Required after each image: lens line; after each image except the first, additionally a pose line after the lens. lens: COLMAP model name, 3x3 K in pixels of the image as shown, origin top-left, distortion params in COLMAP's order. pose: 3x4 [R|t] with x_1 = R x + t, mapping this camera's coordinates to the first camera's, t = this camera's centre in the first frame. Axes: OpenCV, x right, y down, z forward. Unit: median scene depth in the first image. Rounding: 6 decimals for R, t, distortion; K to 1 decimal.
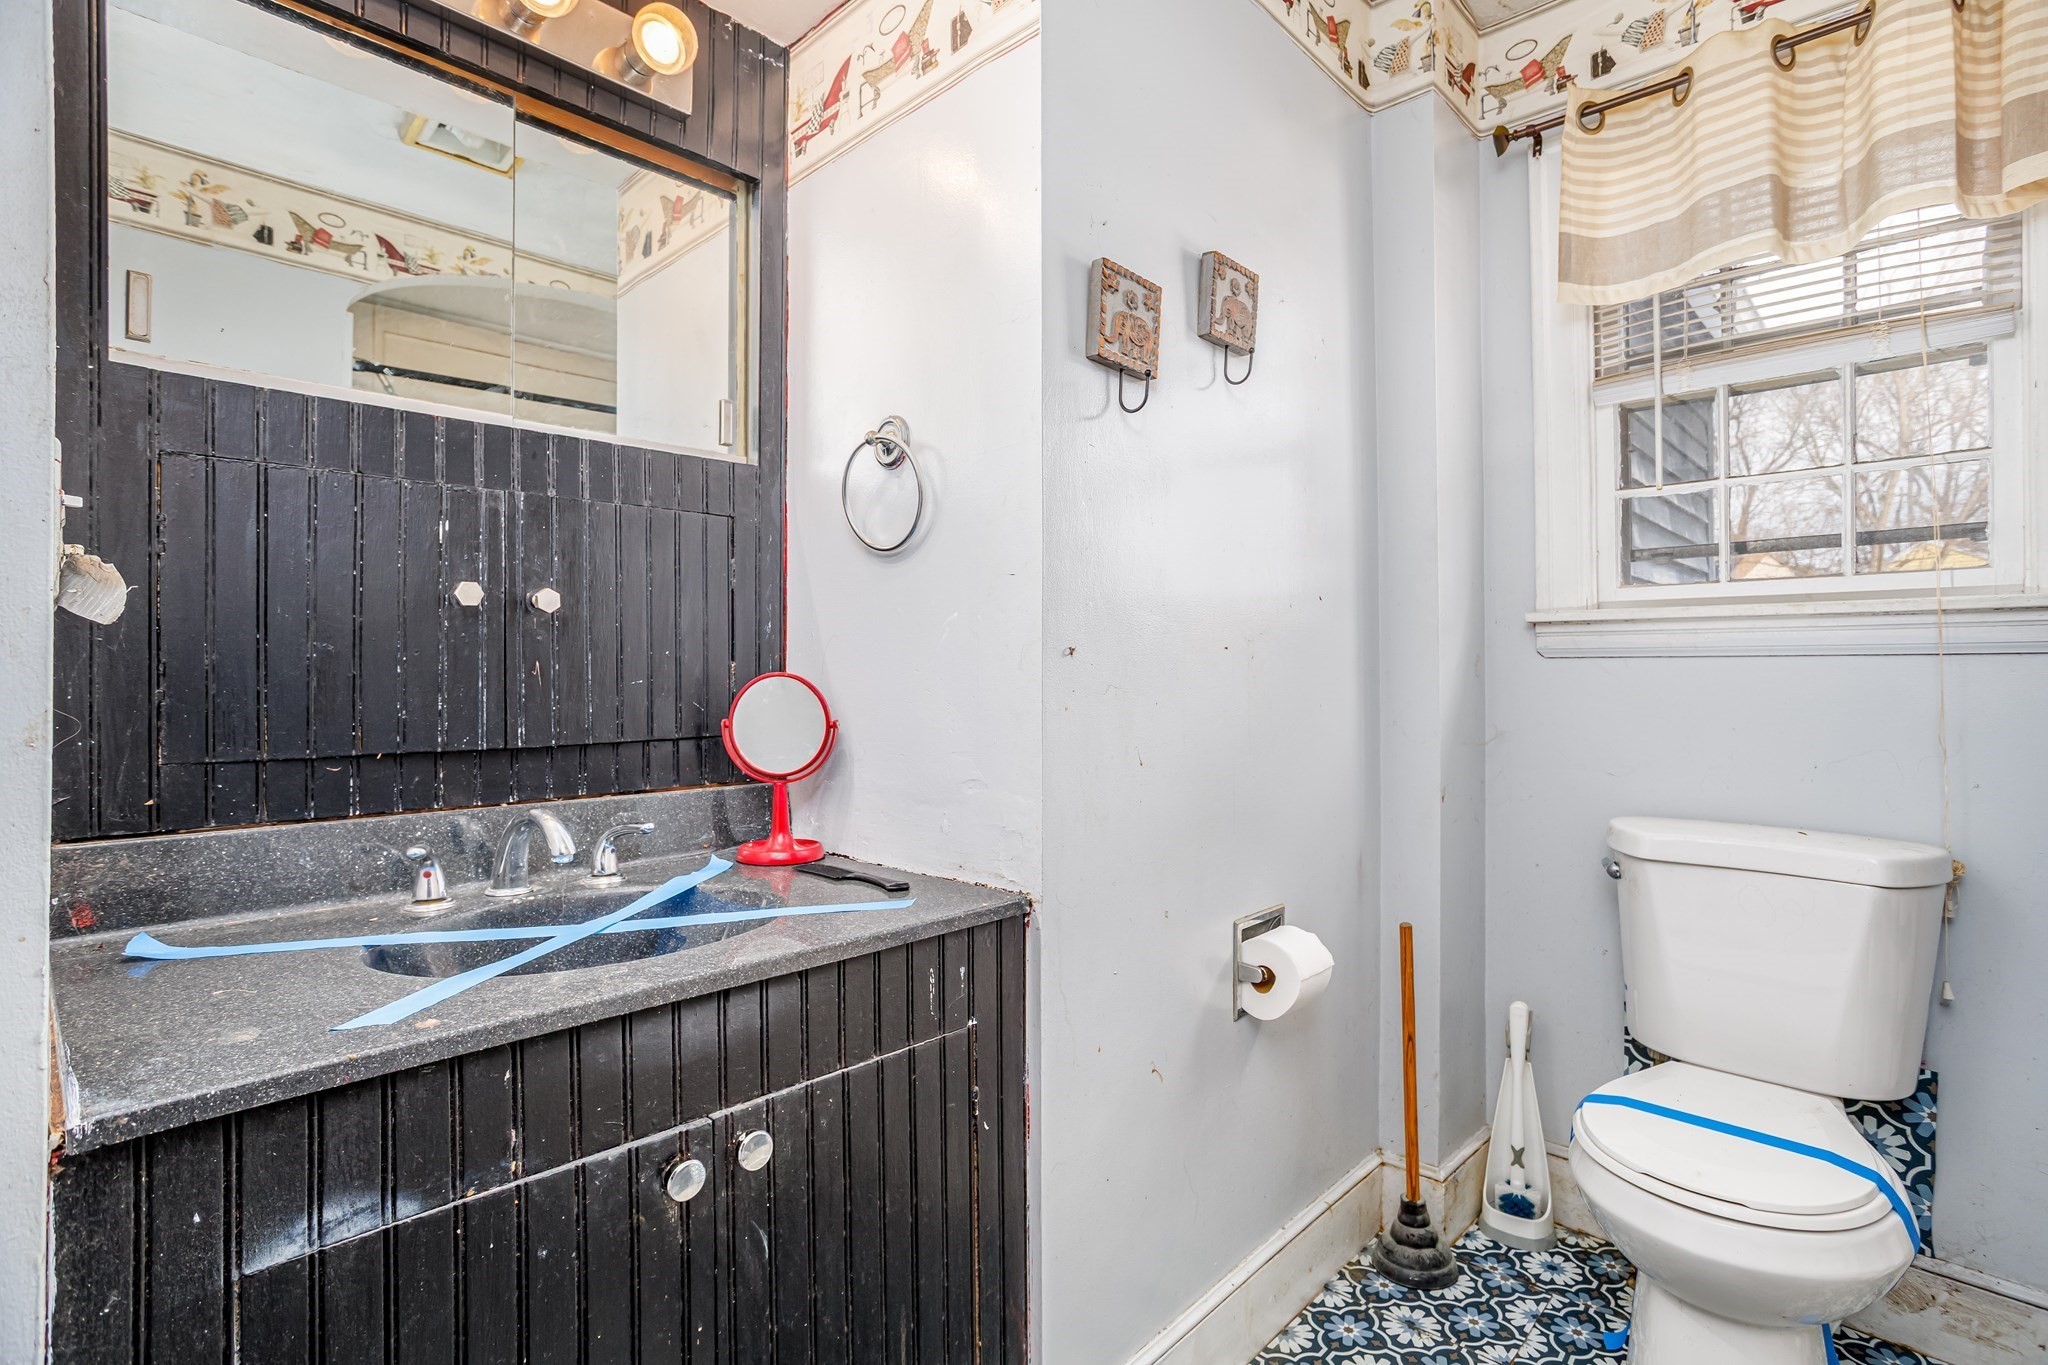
lens RADIAL K [[981.0, 0, 1020.5], [0, 981.0, 667.6], [0, 0, 1]] dist [-0.034364, 0.015135]
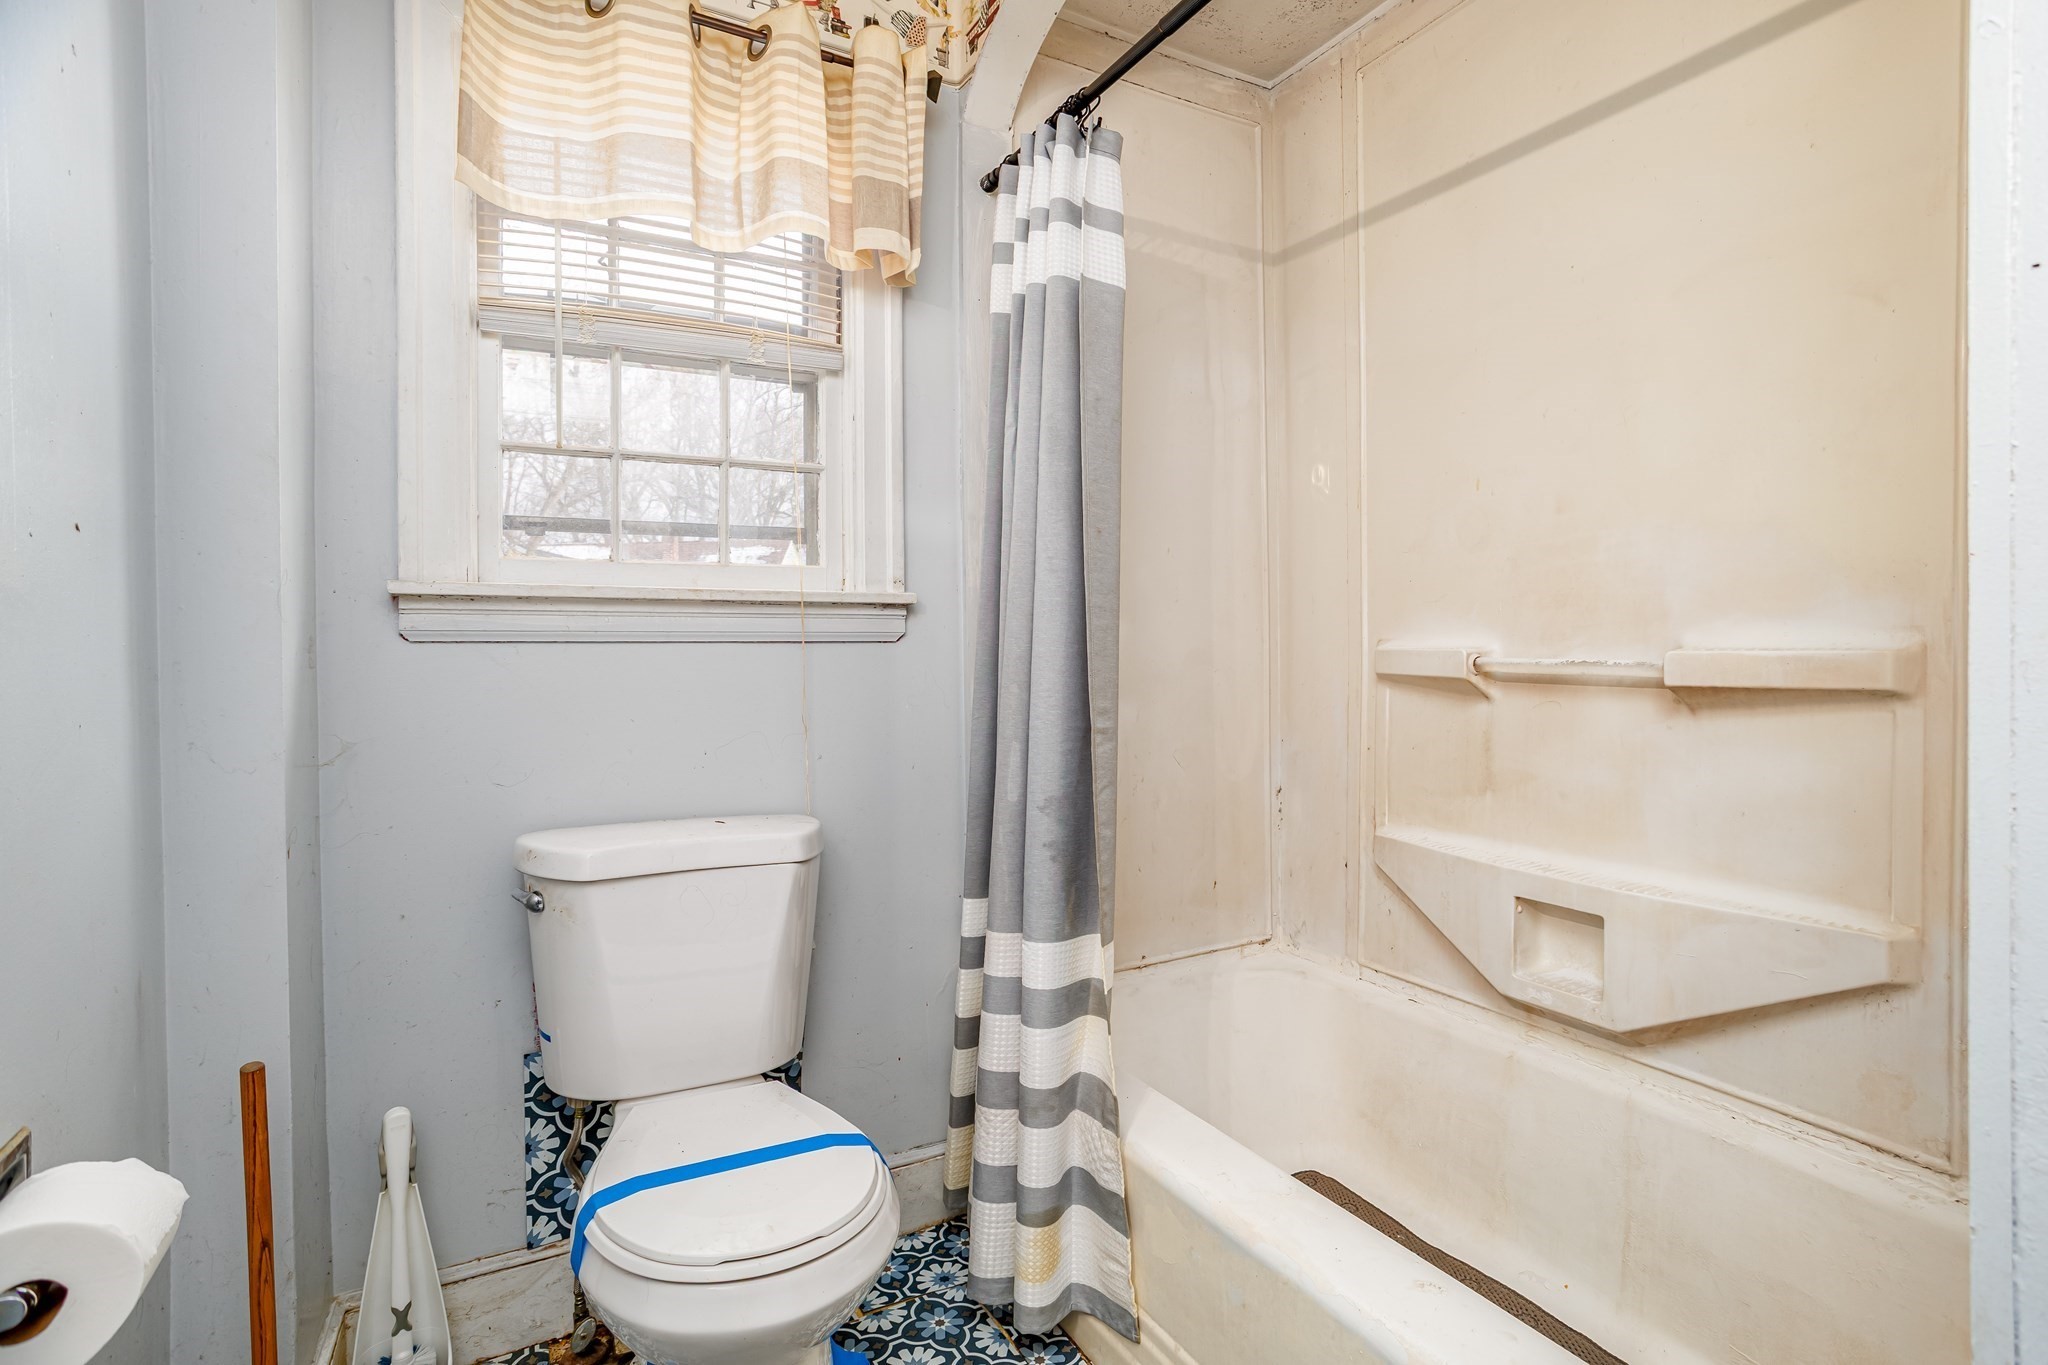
lens RADIAL K [[981.0, 0, 1020.5], [0, 981.0, 667.6], [0, 0, 1]] dist [-0.034364, 0.015135]
pose [[0.277660, -0.010370, 0.960623, -0.056736], [0.003643, 0.999946, 0.009741, 0.004063], [-0.960672, 0.000795, 0.277683, 0.355220]]
